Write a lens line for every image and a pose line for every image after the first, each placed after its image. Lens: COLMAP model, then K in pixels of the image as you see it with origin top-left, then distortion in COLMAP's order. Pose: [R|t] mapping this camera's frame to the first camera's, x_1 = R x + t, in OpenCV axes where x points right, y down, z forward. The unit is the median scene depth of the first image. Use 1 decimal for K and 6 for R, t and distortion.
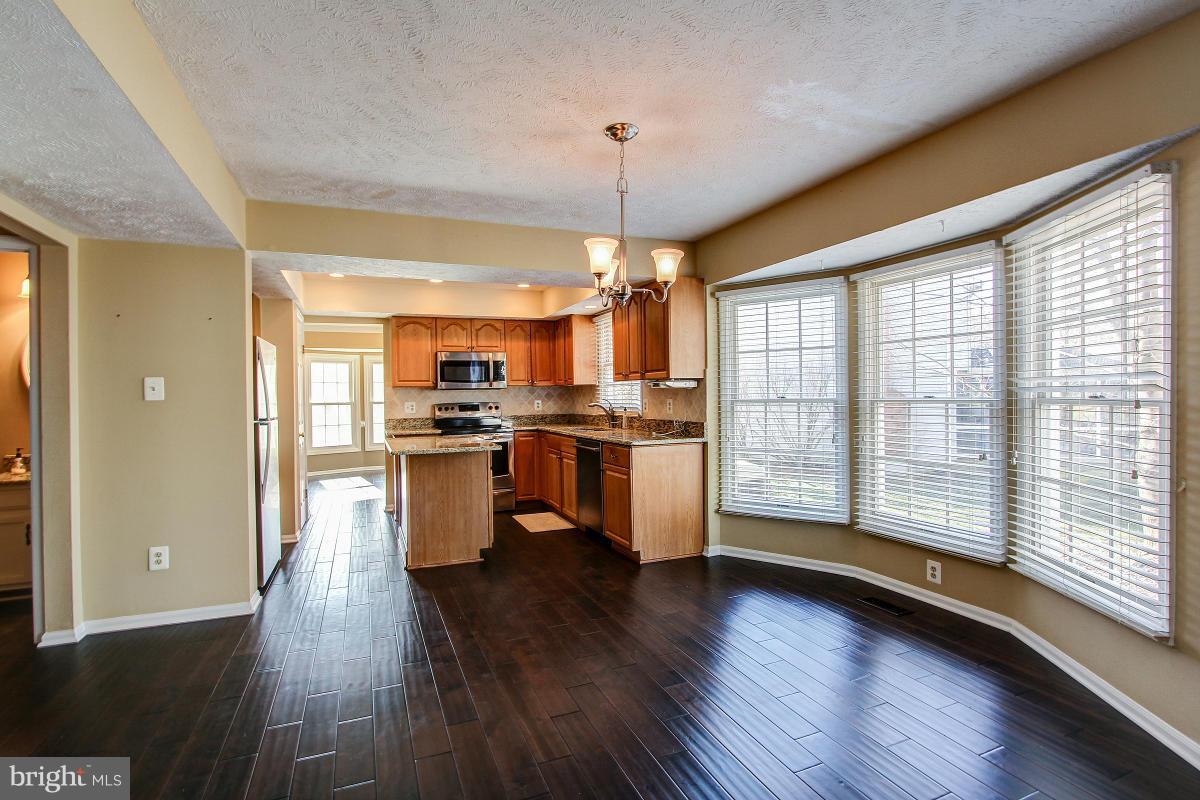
lens RADIAL K [[526.6, 0, 561.8], [0, 526.6, 399.2], [0, 0, 1]] dist [0.032763, 0.000020]
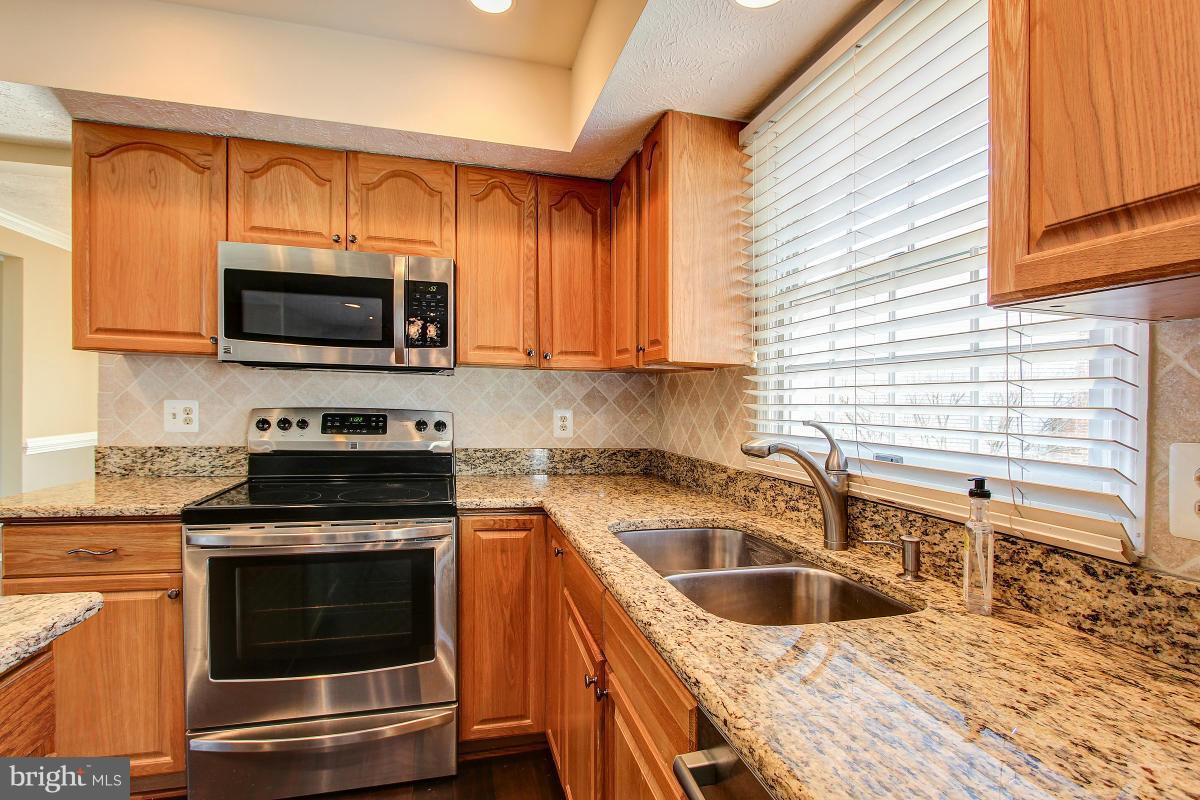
lens RADIAL K [[545.5, 0, 578.6], [0, 545.5, 395.5], [0, 0, 1]] dist [-0.004273, -0.000481]
pose [[0.990265, 0.039241, -0.133550, 0.018288], [-0.041558, 0.999029, -0.014609, -0.003360], [0.132847, 0.020017, 0.990934, 0.693163]]
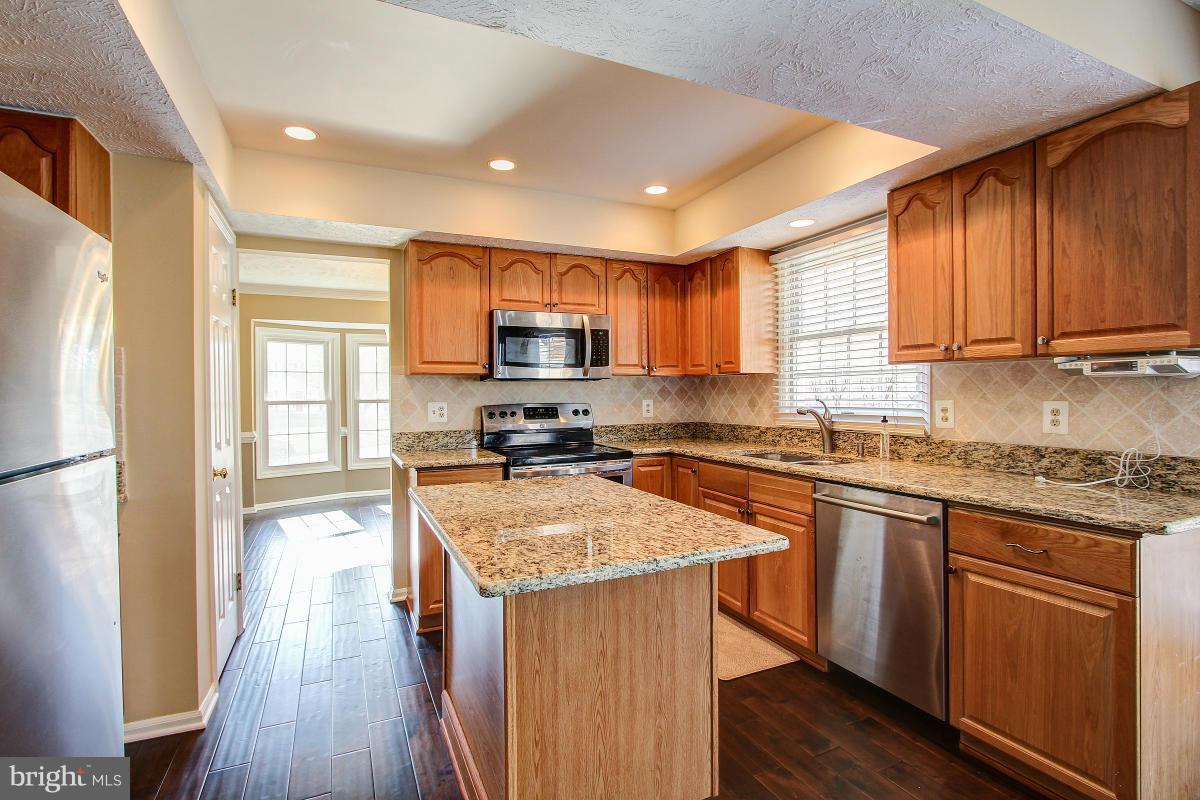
lens RADIAL K [[565.9, 0, 600.0], [0, 565.9, 400.0], [0, 0, 1]] dist [-0.000682, 0.000005]
pose [[0.997297, 0.005558, 0.073267, -0.164141], [-0.005962, 0.999968, 0.005299, -0.001200], [-0.073235, -0.005722, 0.997298, 0.402285]]
